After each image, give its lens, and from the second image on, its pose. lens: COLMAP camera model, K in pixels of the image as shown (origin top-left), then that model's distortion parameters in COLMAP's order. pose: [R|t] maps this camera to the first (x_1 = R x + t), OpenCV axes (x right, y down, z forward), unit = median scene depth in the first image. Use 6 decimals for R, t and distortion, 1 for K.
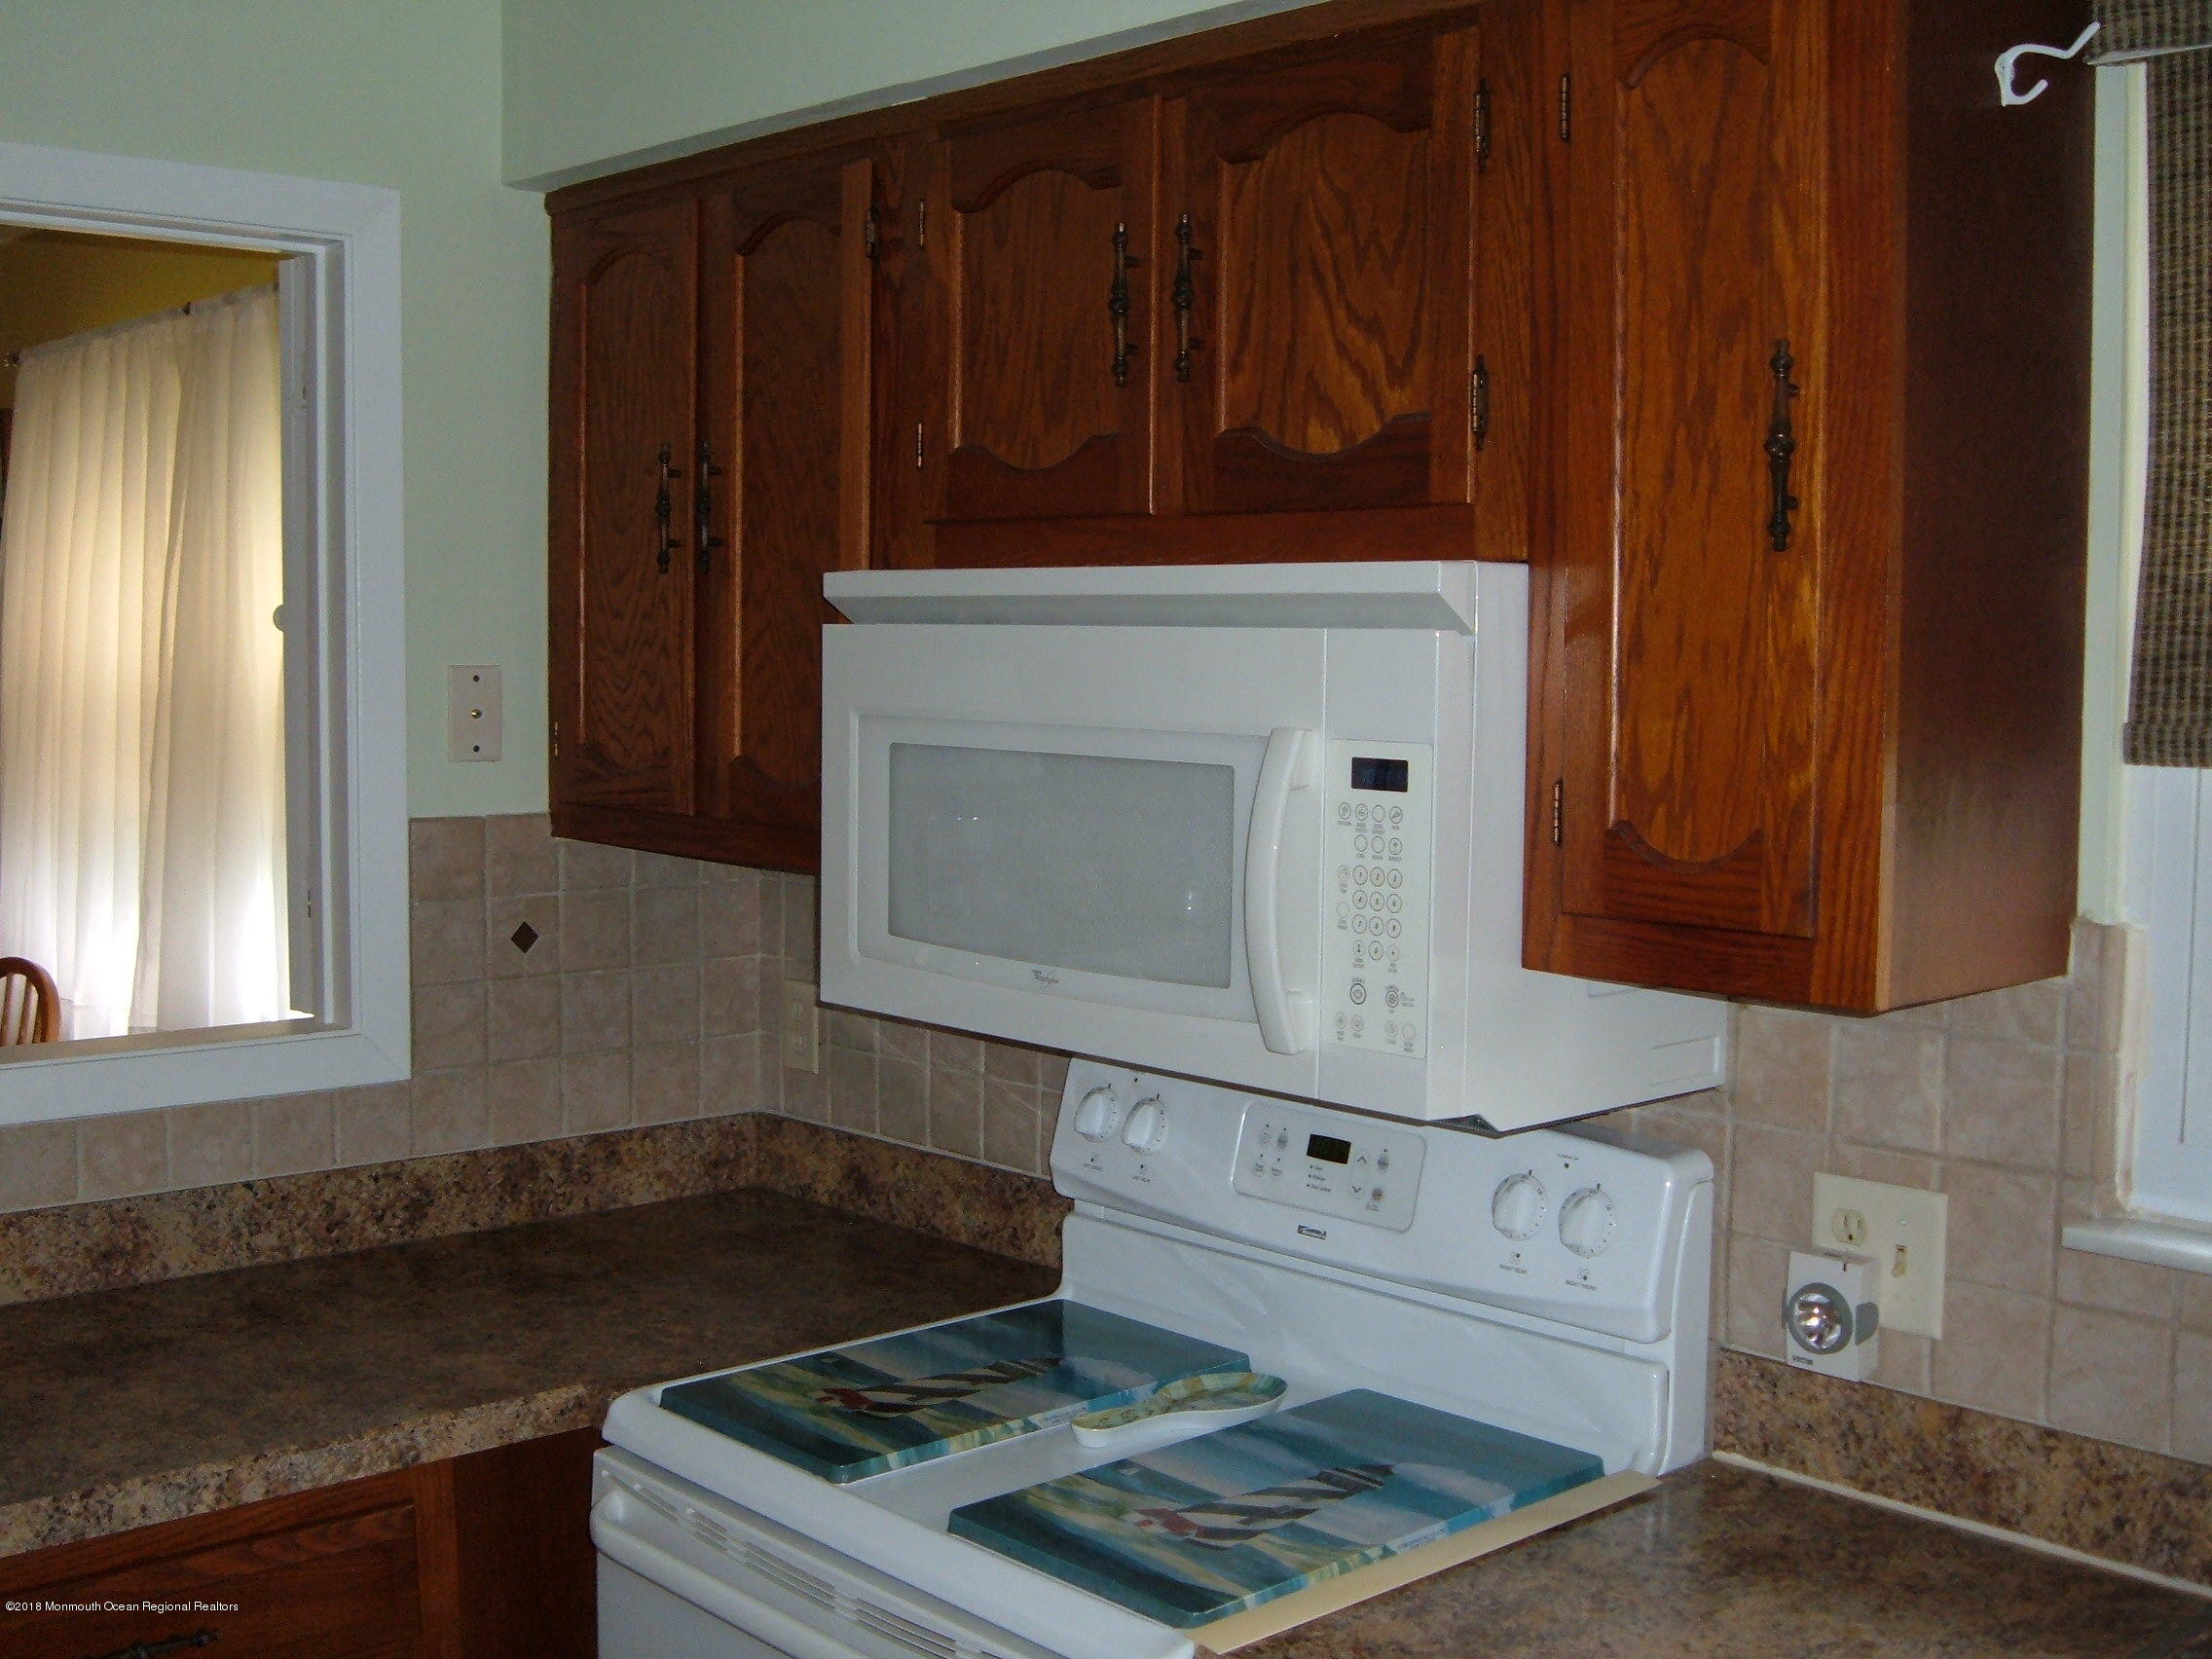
lens RADIAL K [[2485.3, 0, 1115.5], [0, 2485.3, 813.3], [0, 0, 1]] dist [-0.107512, 0.000000]
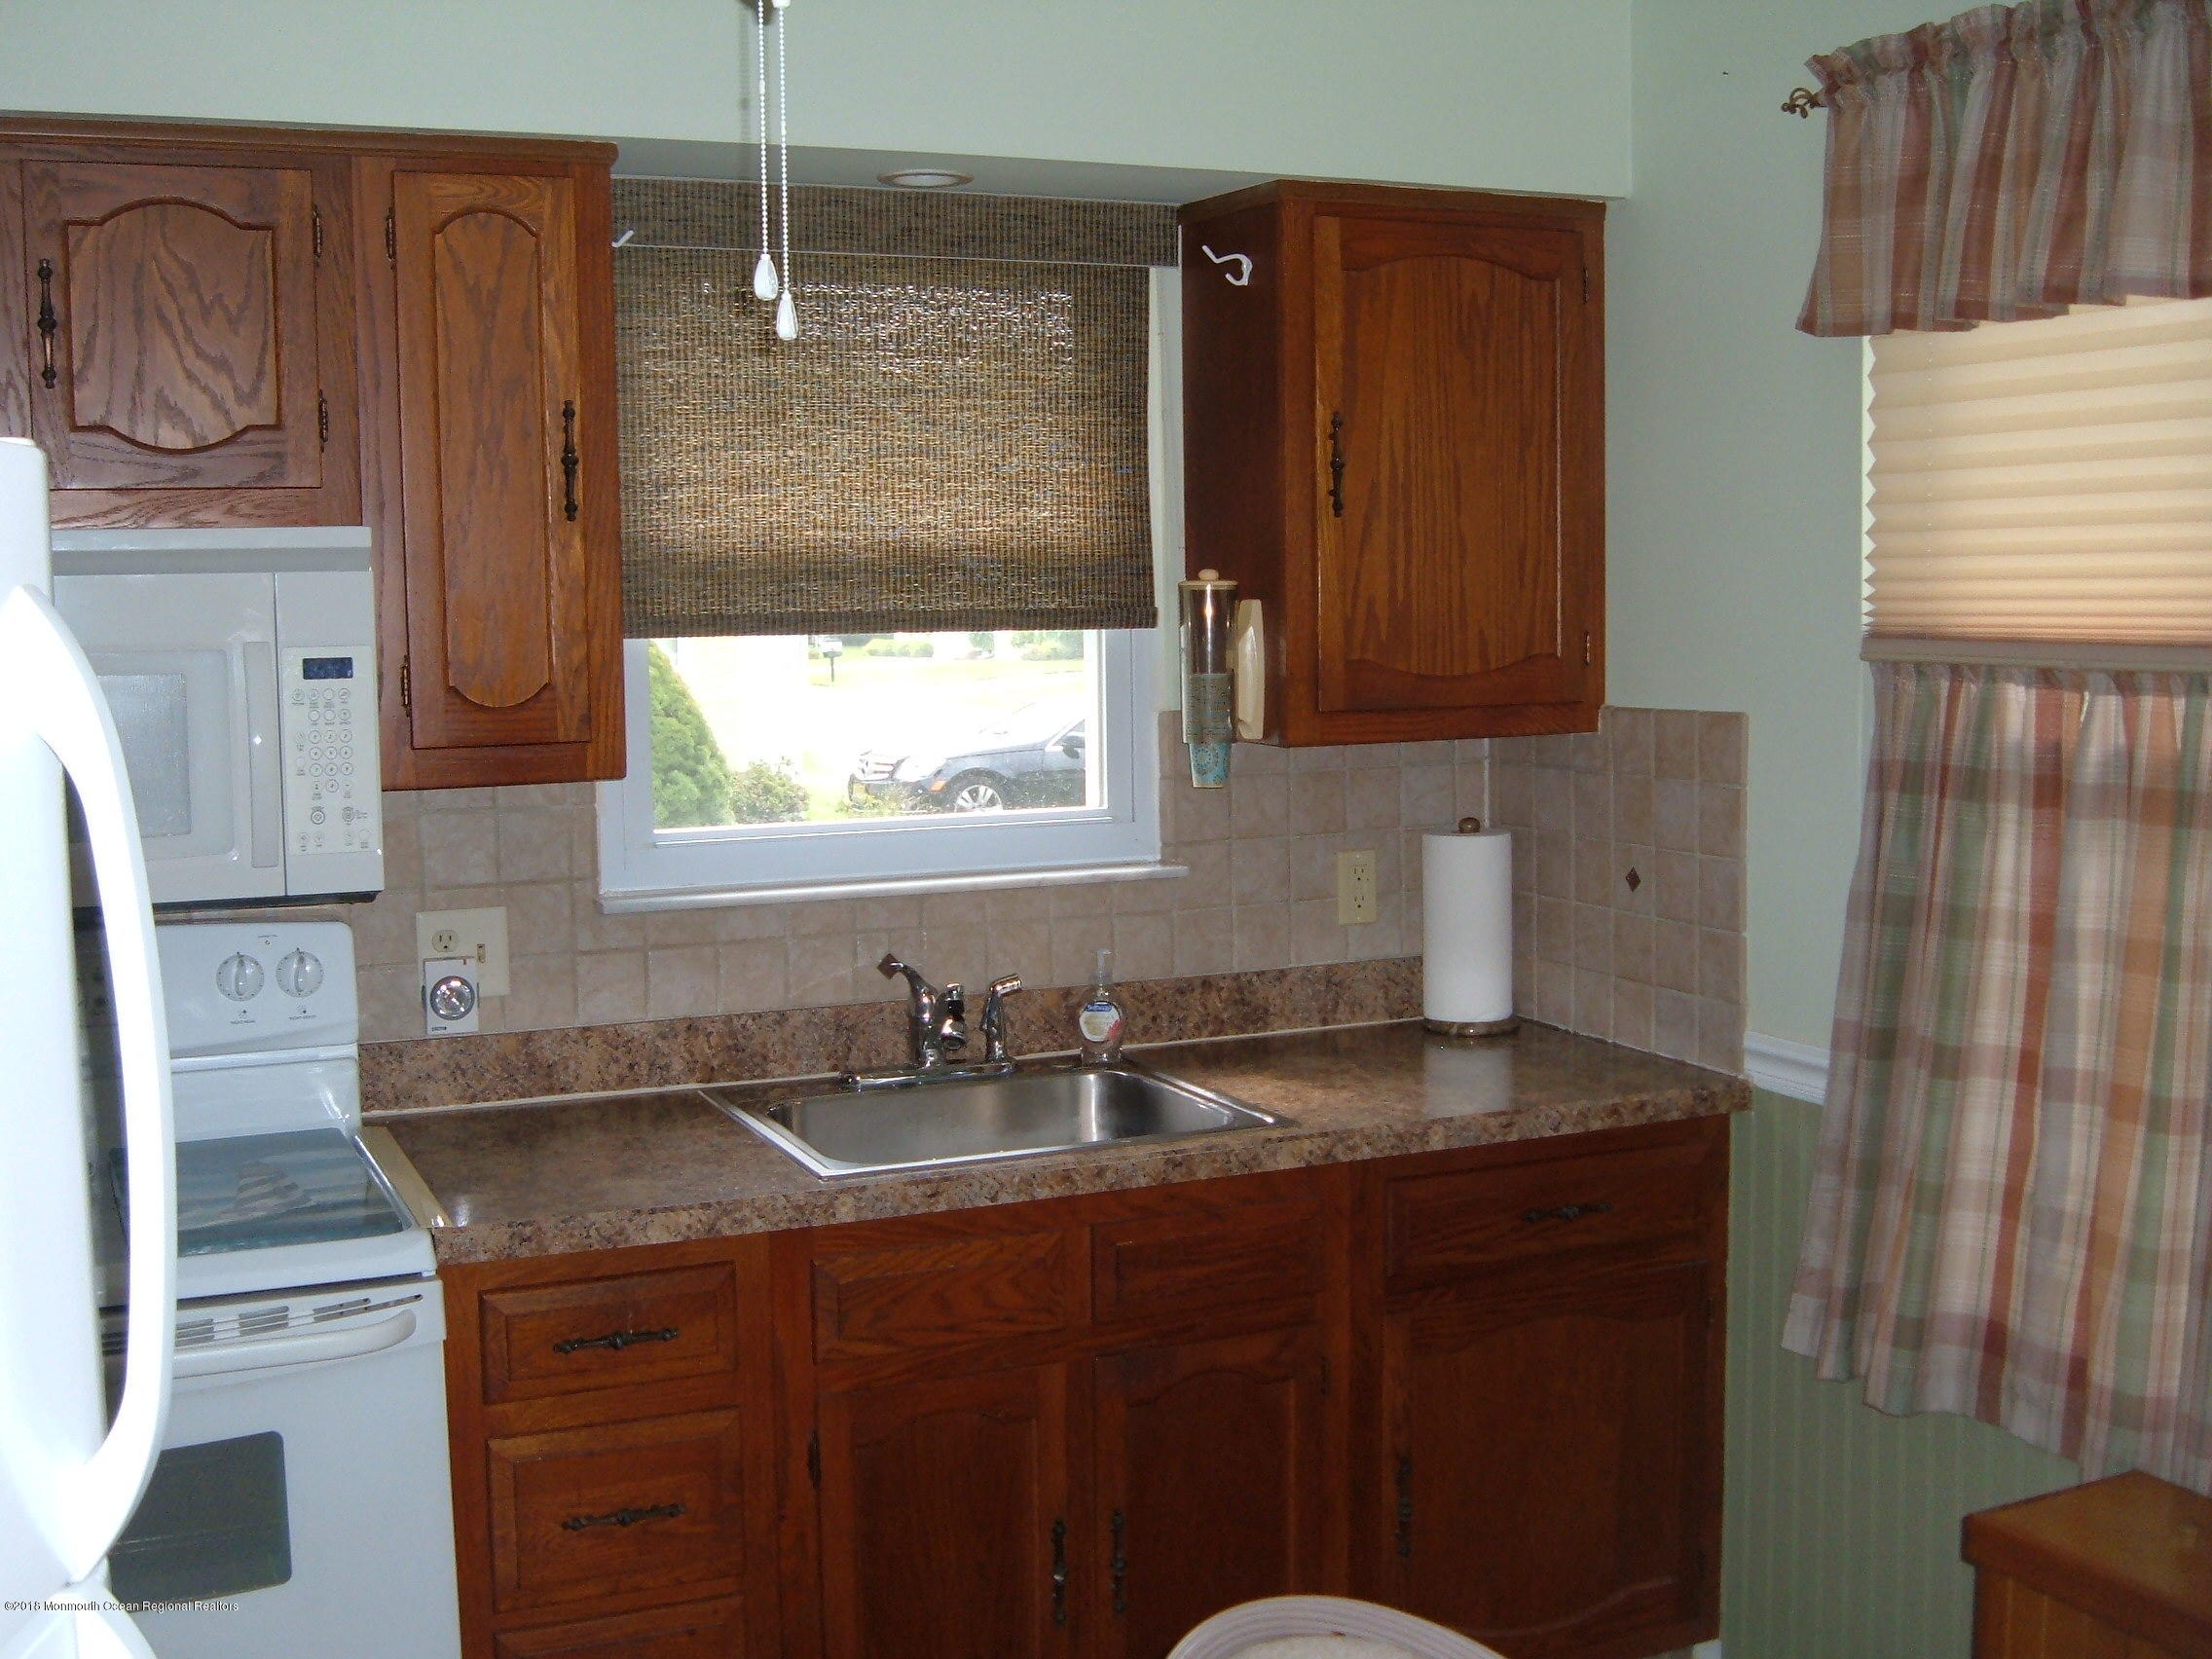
lens RADIAL K [[2485.3, 0, 1107.6], [0, 2485.3, 828.0], [0, 0, 1]] dist [-0.107512, 0.000000]
pose [[0.313561, -0.111929, 0.942948, -1.115785], [0.083246, 0.992445, 0.090122, -0.014032], [-0.945912, 0.050238, 0.320510, 0.076052]]
